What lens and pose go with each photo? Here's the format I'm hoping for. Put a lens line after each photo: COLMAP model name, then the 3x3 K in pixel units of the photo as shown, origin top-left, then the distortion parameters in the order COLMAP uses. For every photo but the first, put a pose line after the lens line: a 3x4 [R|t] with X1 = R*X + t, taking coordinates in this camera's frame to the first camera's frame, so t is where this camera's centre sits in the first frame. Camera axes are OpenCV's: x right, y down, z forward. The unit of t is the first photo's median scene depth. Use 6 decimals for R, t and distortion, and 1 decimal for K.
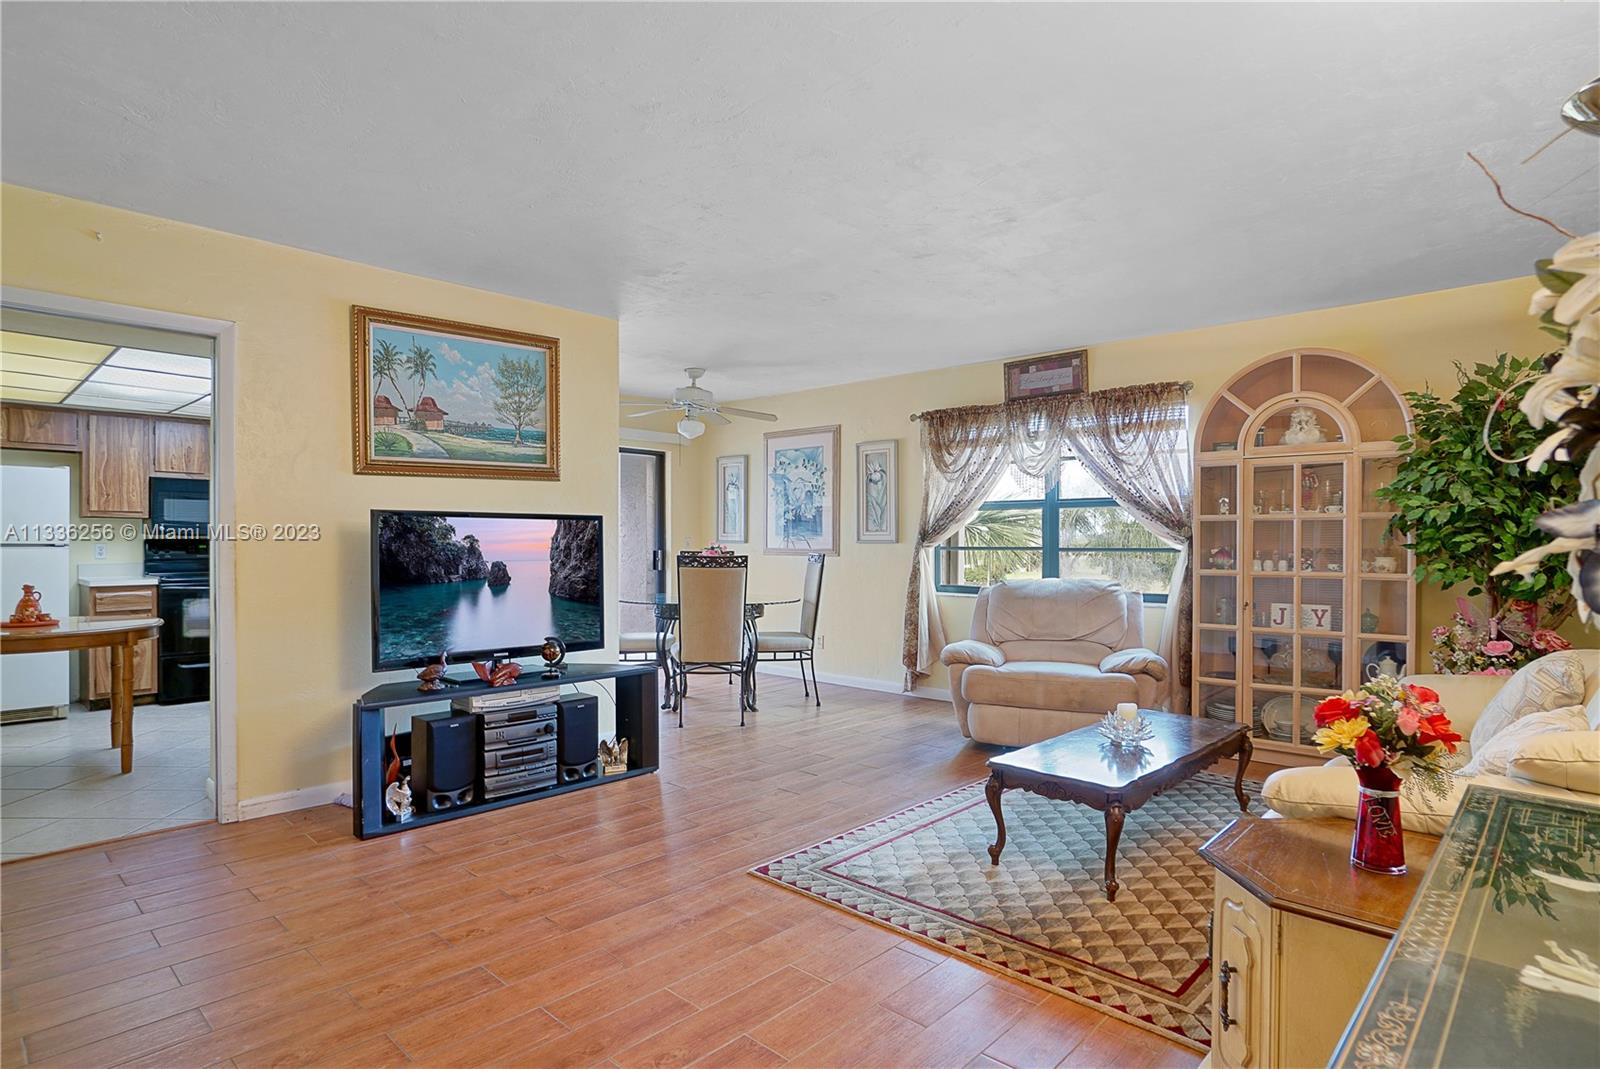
lens RADIAL K [[842.1, 0, 797.1], [0, 842.1, 544.5], [0, 0, 1]] dist [-0.028841, 0.001539]
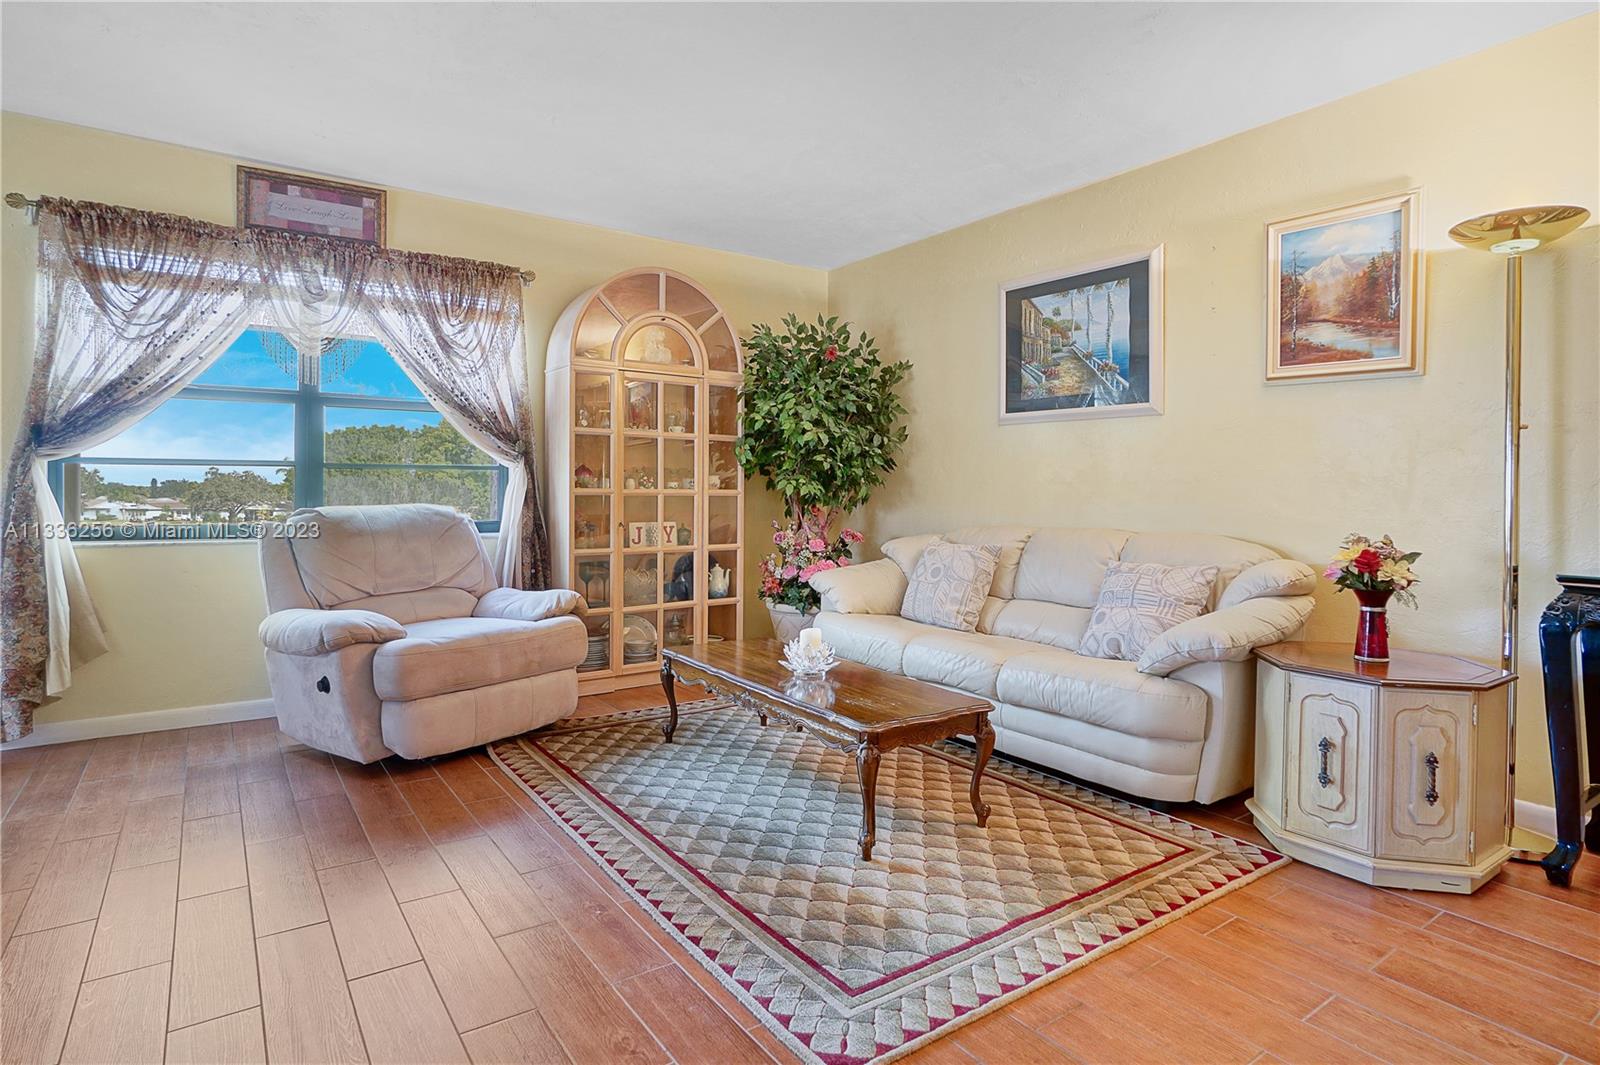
lens RADIAL K [[842.1, 0, 783.4], [0, 842.1, 494.5], [0, 0, 1]] dist [-0.028841, 0.001539]
pose [[0.213729, -0.006079, 0.976874, -0.297205], [-0.002992, 0.999972, 0.006877, 0.025635], [-0.976888, -0.004393, 0.213705, 0.520978]]
